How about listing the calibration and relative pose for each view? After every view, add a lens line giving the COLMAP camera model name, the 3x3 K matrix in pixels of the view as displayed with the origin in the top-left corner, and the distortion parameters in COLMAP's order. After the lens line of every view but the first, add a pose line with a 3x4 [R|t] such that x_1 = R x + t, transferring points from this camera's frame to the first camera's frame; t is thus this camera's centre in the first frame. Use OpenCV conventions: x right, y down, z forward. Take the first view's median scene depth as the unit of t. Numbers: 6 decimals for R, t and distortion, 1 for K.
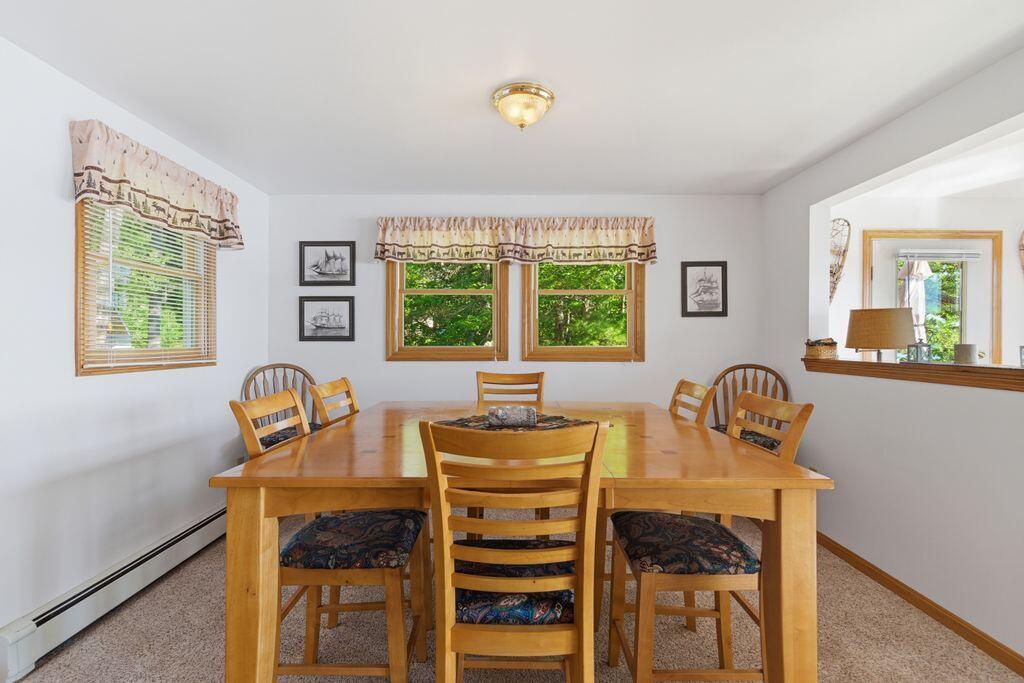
lens RADIAL K [[475.0, 0, 513.9], [0, 475.0, 343.1], [0, 0, 1]] dist [0.008586, -0.003667]
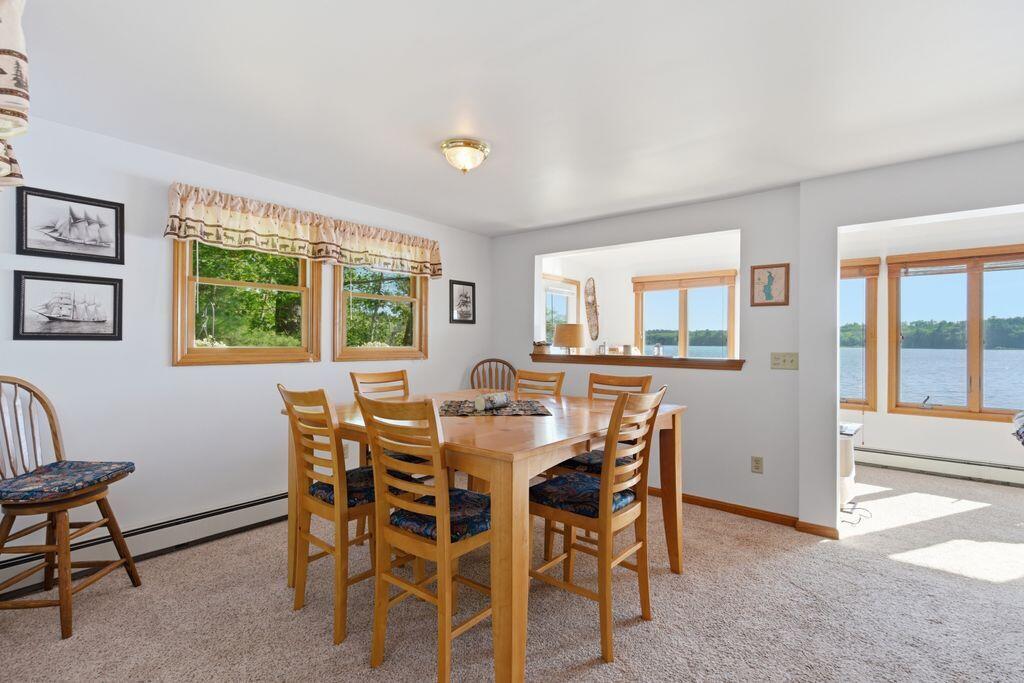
lens RADIAL K [[475.0, 0, 511.0], [0, 475.0, 339.9], [0, 0, 1]] dist [0.008586, -0.003667]
pose [[0.630217, 0.006848, 0.776389, -0.540745], [-0.005106, 0.999976, -0.004675, -0.004863], [-0.776402, -0.001018, 0.630237, 0.075651]]
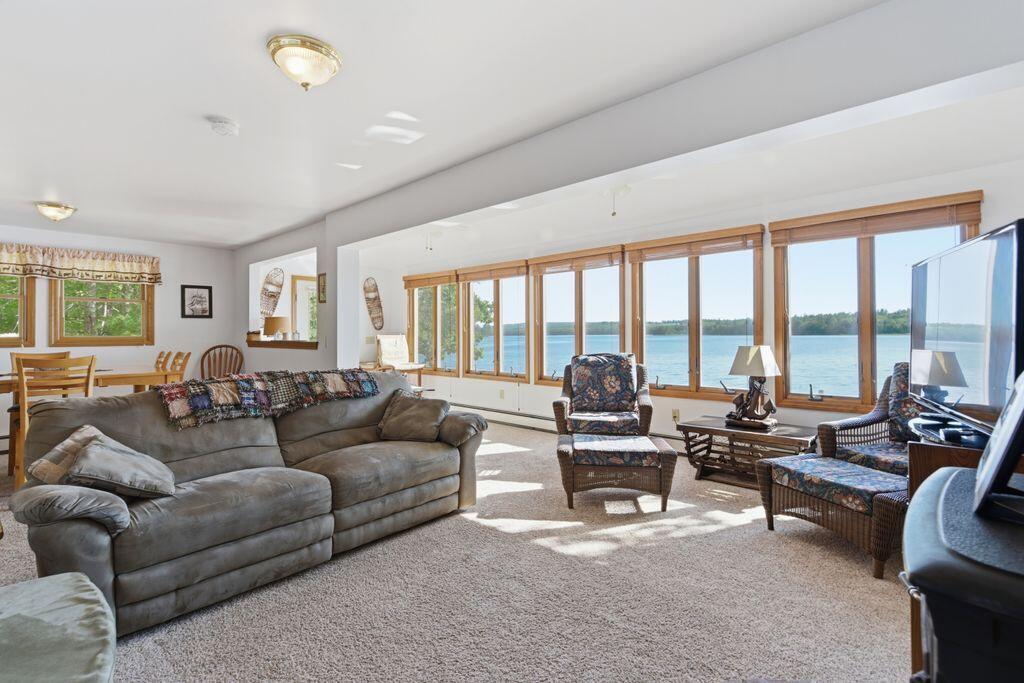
lens RADIAL K [[475.0, 0, 502.9], [0, 475.0, 327.0], [0, 0, 1]] dist [0.008586, -0.003667]
pose [[0.693691, 0.004779, 0.720256, -0.069868], [0.008324, 0.999858, -0.014651, 0.011093], [-0.720224, 0.016159, 0.693553, -0.991961]]
